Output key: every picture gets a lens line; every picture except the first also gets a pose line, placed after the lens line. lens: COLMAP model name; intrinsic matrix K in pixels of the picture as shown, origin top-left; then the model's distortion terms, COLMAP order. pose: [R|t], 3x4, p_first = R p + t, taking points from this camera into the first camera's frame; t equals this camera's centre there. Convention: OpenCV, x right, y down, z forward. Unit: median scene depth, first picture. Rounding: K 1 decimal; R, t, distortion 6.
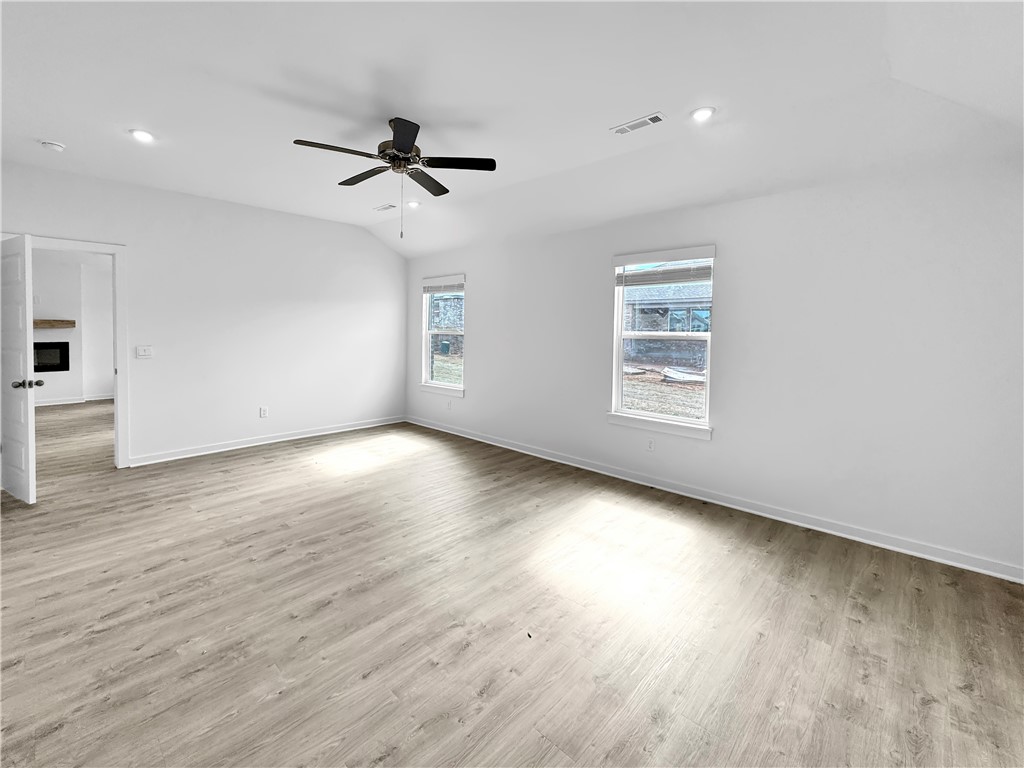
lens RADIAL K [[422.2, 0, 507.1], [0, 422.2, 385.6], [0, 0, 1]] dist [-0.001308, 0.000254]
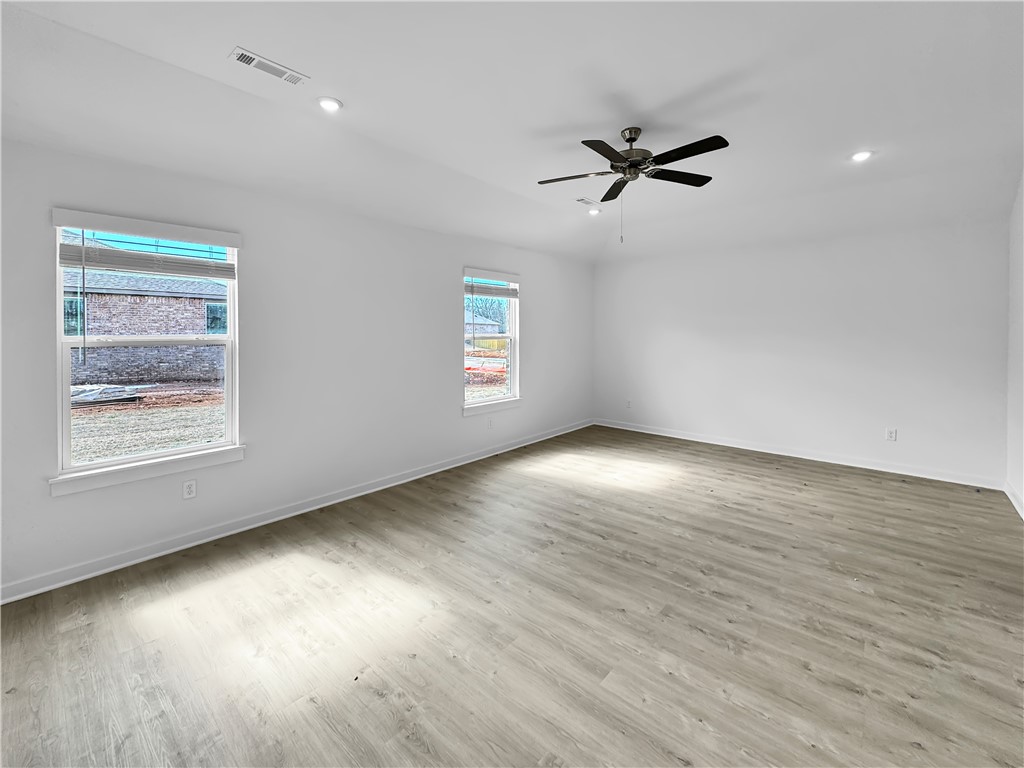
lens RADIAL K [[422.2, 0, 506.5], [0, 422.2, 382.4], [0, 0, 1]] dist [-0.001308, 0.000254]
pose [[0.004346, -0.129223, 0.991606, -1.539103], [0.133805, 0.982773, 0.127486, -0.228673], [-0.990998, 0.132127, 0.021562, 1.557203]]
